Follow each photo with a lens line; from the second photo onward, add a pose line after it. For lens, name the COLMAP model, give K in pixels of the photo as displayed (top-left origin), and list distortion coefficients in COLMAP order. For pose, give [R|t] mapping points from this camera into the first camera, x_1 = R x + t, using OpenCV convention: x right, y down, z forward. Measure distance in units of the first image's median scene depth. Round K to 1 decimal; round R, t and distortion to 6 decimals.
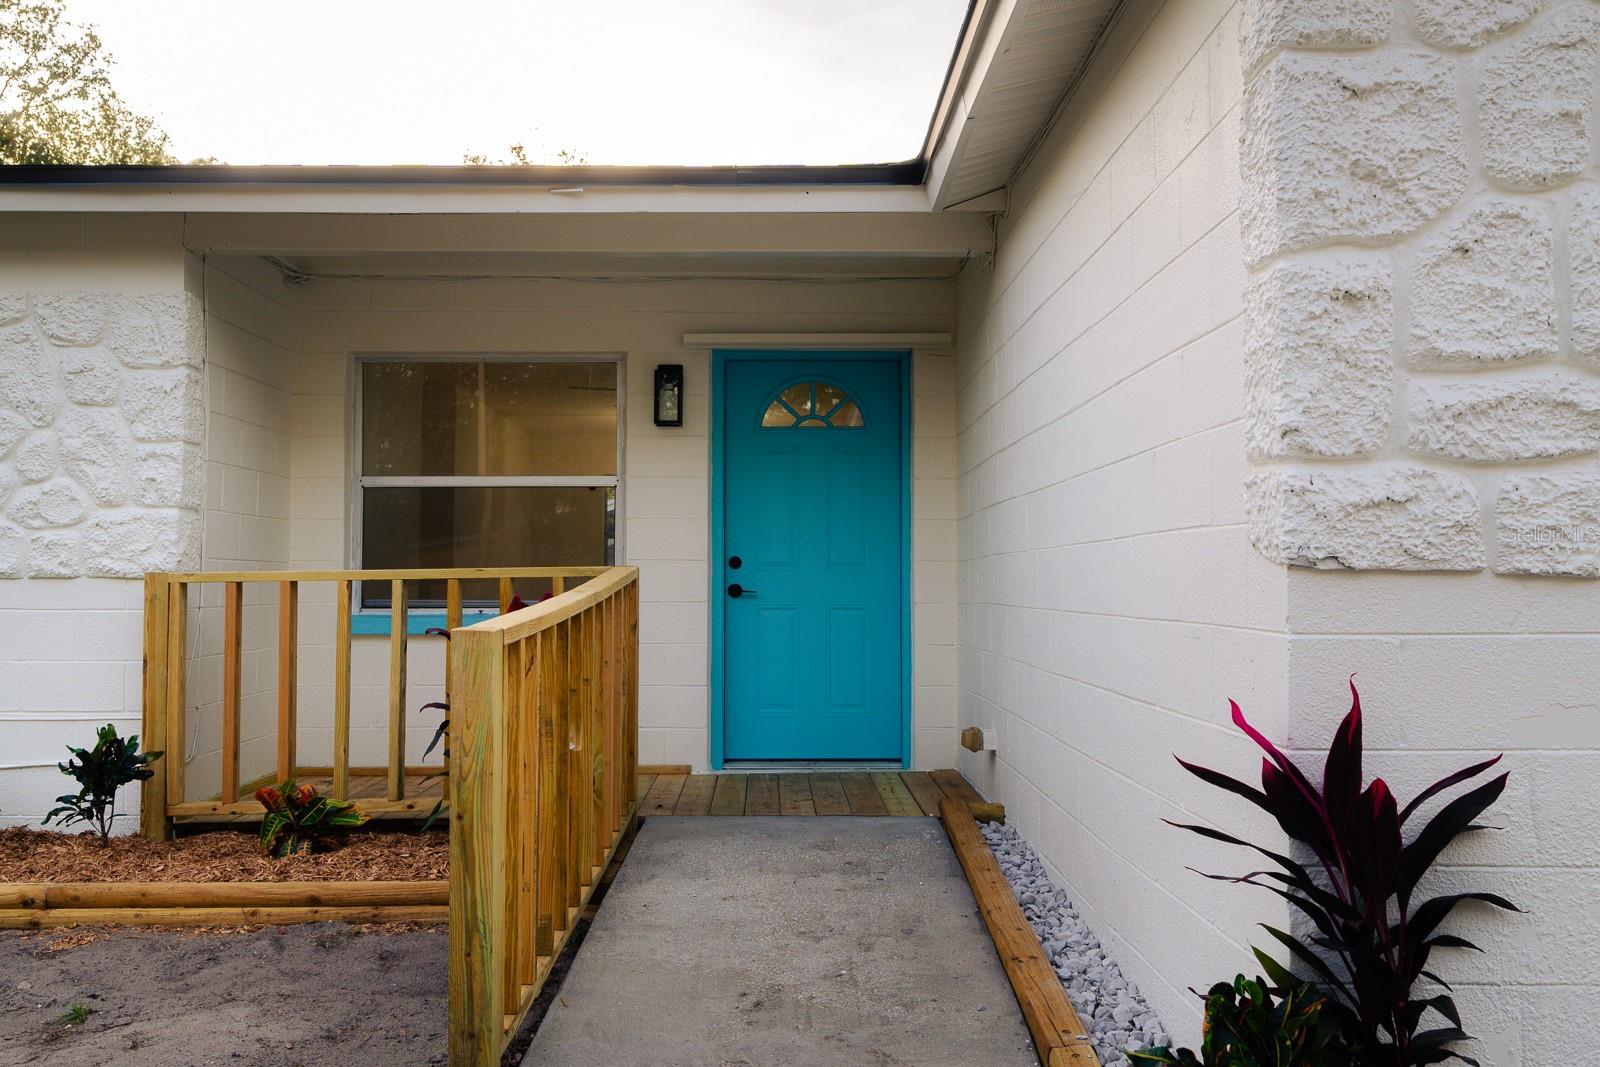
lens RADIAL K [[1225.6, 0, 800.0], [0, 1225.6, 533.5], [0, 0, 1]] dist [-0.010622, -0.004207]
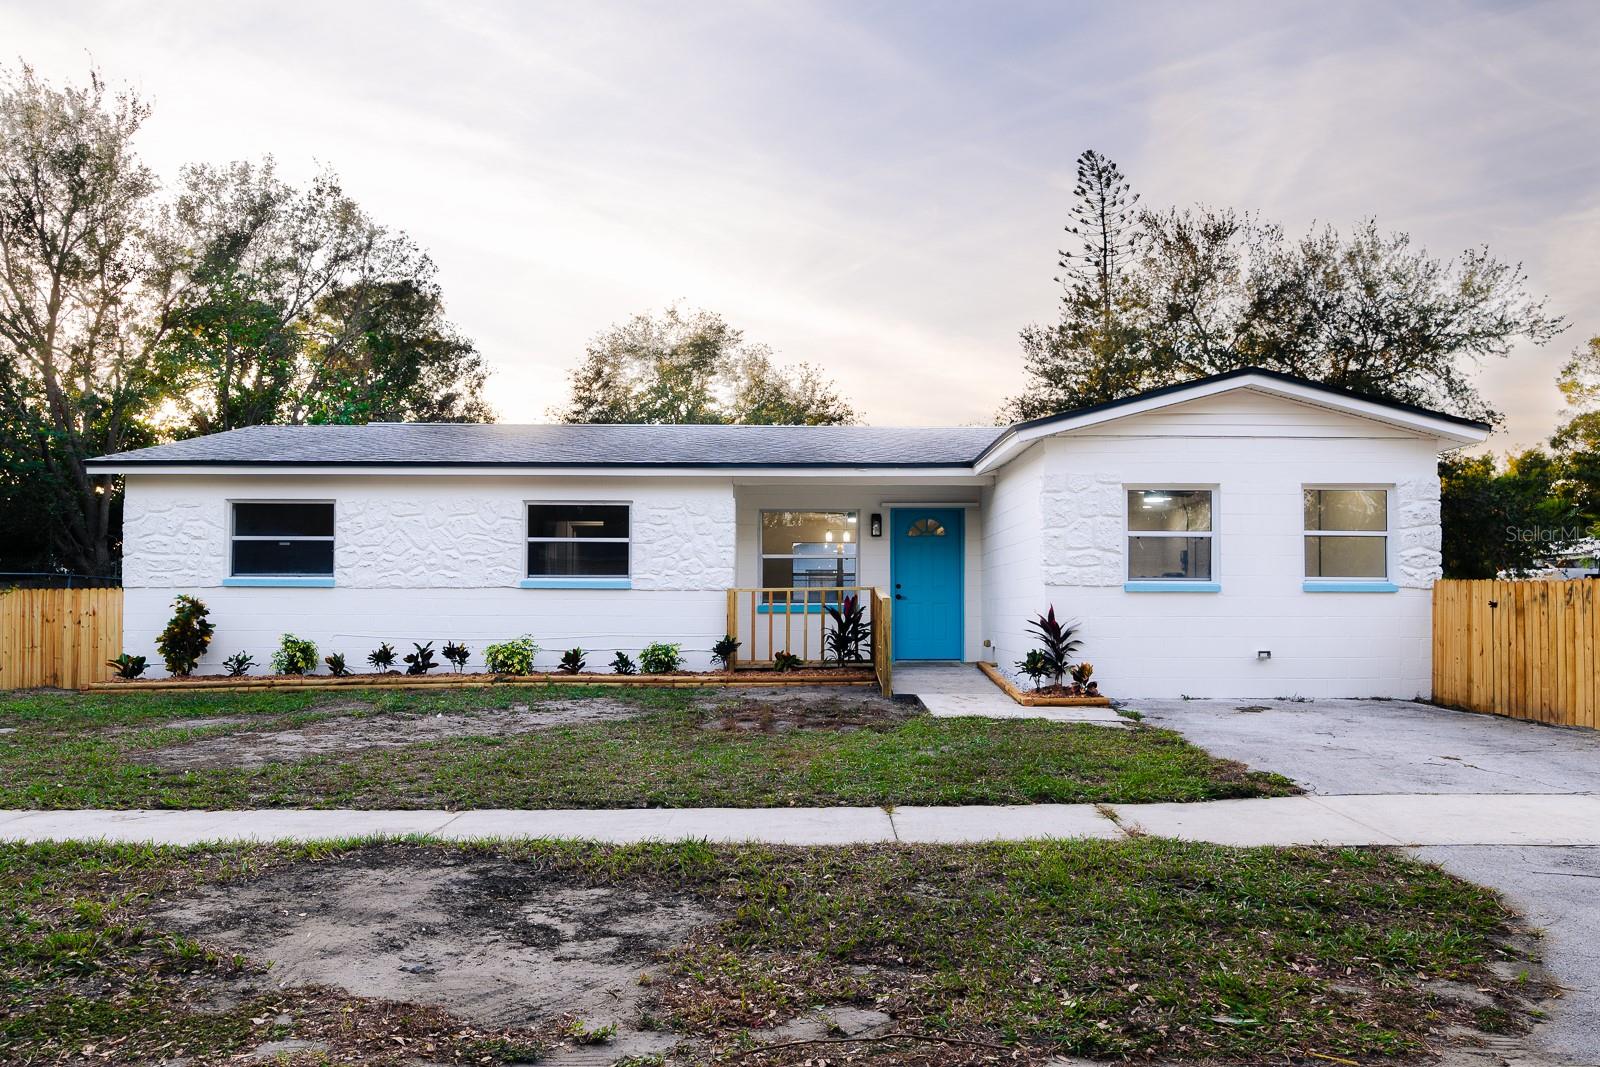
lens RADIAL K [[1113.6, 0, 805.5], [0, 1113.6, 551.6], [0, 0, 1]] dist [-0.007549, 0.001254]
pose [[0.999855, 0.000637, -0.017018, -0.274938], [-0.000875, 0.999902, -0.013998, -0.023173], [0.017007, 0.014011, 0.999757, -1.850613]]
